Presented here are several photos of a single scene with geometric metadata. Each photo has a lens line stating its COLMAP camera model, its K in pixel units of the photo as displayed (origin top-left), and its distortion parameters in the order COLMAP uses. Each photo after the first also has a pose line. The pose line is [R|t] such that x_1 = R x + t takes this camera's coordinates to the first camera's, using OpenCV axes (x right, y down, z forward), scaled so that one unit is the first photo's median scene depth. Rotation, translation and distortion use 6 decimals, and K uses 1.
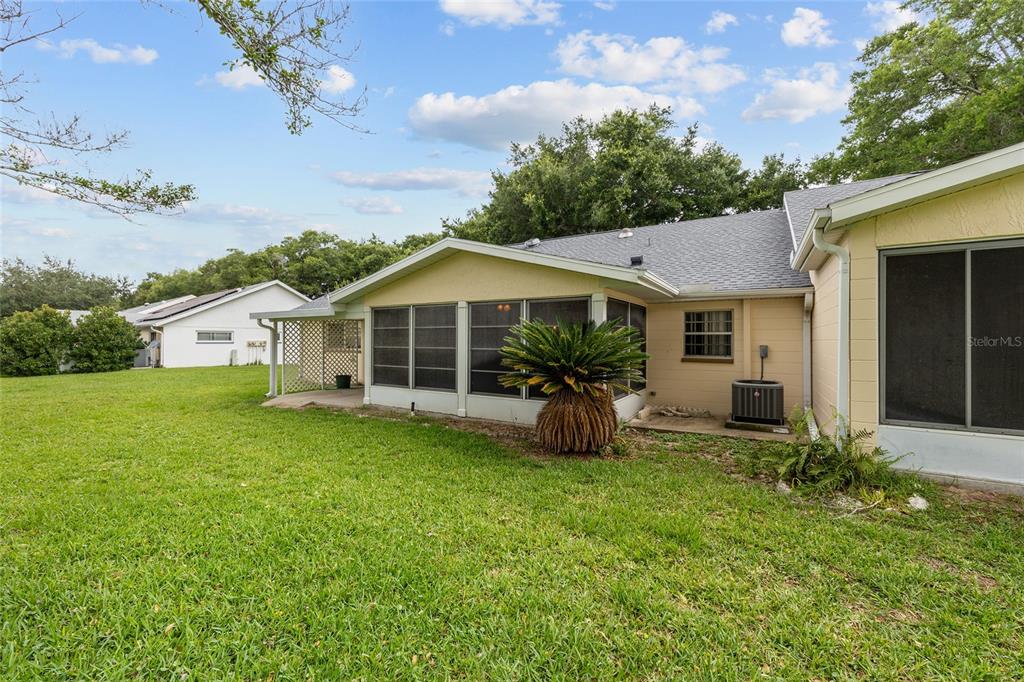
lens RADIAL K [[411.4, 0, 511.3], [0, 411.4, 339.1], [0, 0, 1]] dist [-0.005119, 0.001456]
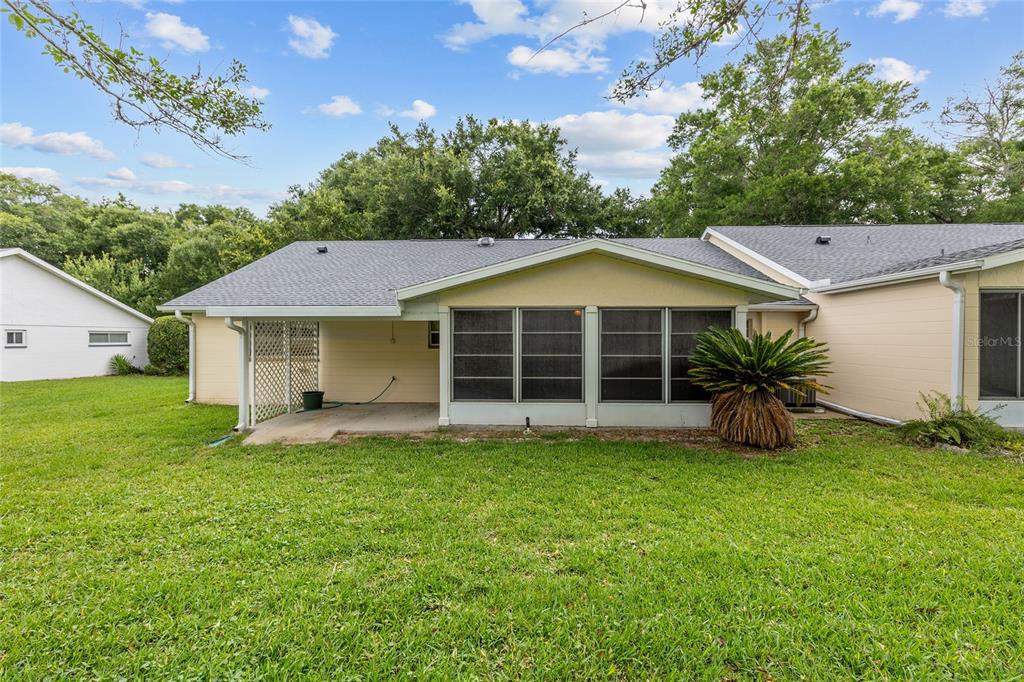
lens RADIAL K [[411.4, 0, 510.7], [0, 411.4, 341.8], [0, 0, 1]] dist [-0.005119, 0.001456]
pose [[0.872343, -0.008478, 0.488821, -0.689929], [0.002630, 0.999917, 0.012650, -0.020113], [-0.488888, -0.009750, 0.872292, 0.241095]]
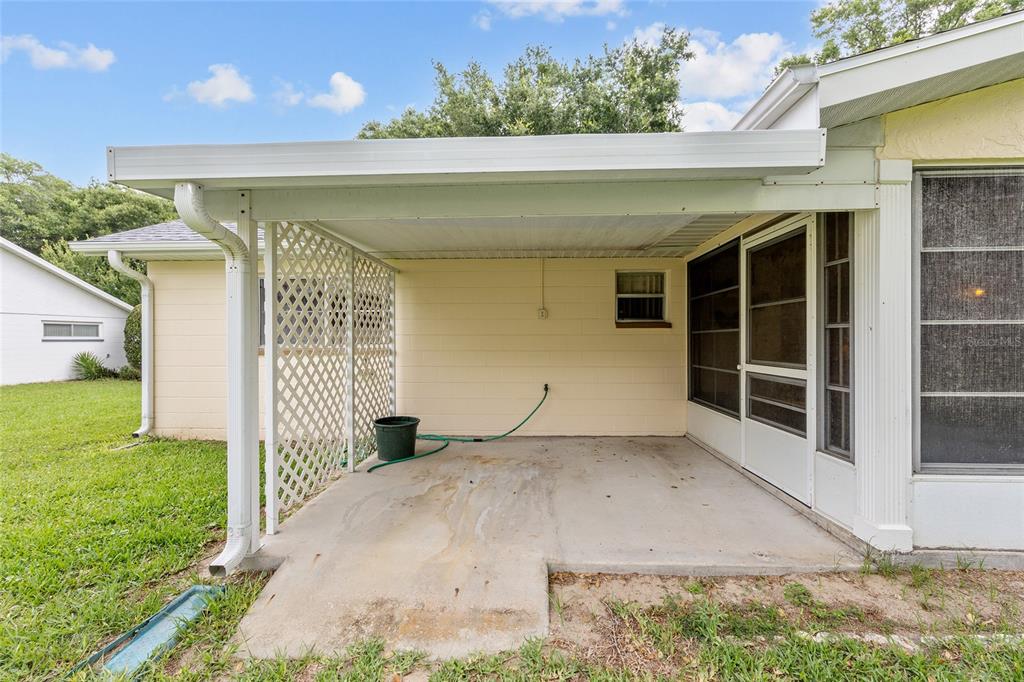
lens RADIAL K [[411.4, 0, 514.2], [0, 411.4, 339.6], [0, 0, 1]] dist [-0.005119, 0.001456]
pose [[0.875615, -0.009697, 0.482913, -0.733353], [0.007888, 0.999952, 0.005777, 0.028596], [-0.482946, -0.001249, 0.875649, 0.967914]]
